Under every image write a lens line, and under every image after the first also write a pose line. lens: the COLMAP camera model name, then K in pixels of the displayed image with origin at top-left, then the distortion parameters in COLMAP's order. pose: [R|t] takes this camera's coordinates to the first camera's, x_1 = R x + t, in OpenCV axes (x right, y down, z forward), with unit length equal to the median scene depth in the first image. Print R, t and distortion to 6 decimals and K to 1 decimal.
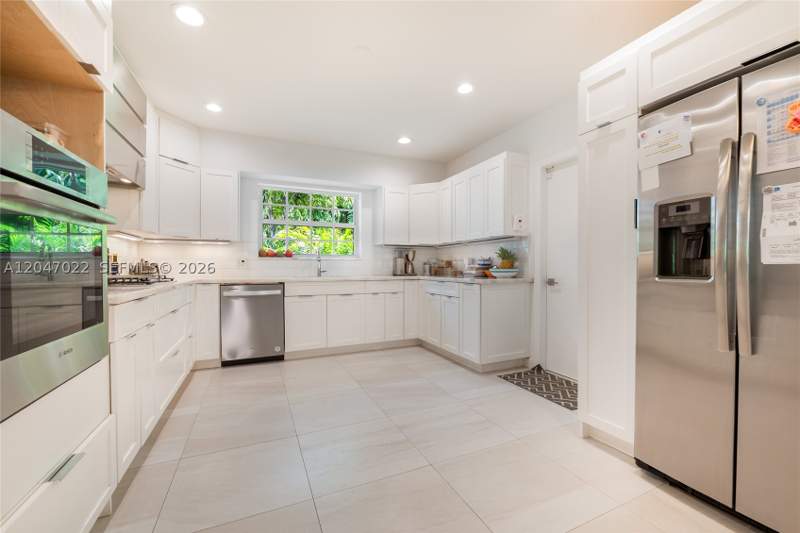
lens RADIAL K [[333.8, 0, 400.6], [0, 333.8, 268.2], [0, 0, 1]] dist [-0.000755, -0.000053]
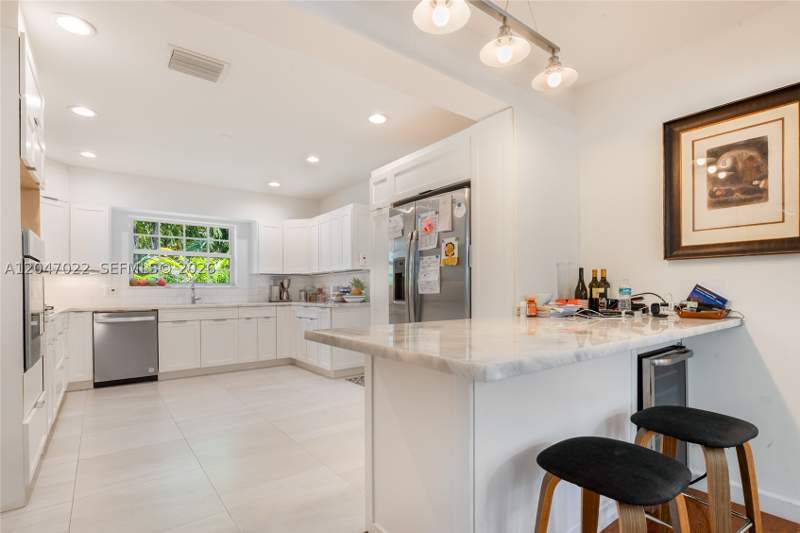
lens RADIAL K [[387.5, 0, 405.2], [0, 387.5, 288.3], [0, 0, 1]] dist [-0.011554, -0.000520]
pose [[0.968538, -0.005264, 0.248809, 0.116427], [0.008398, 0.999898, -0.011537, -0.005368], [-0.248723, 0.013263, 0.968484, -0.403153]]
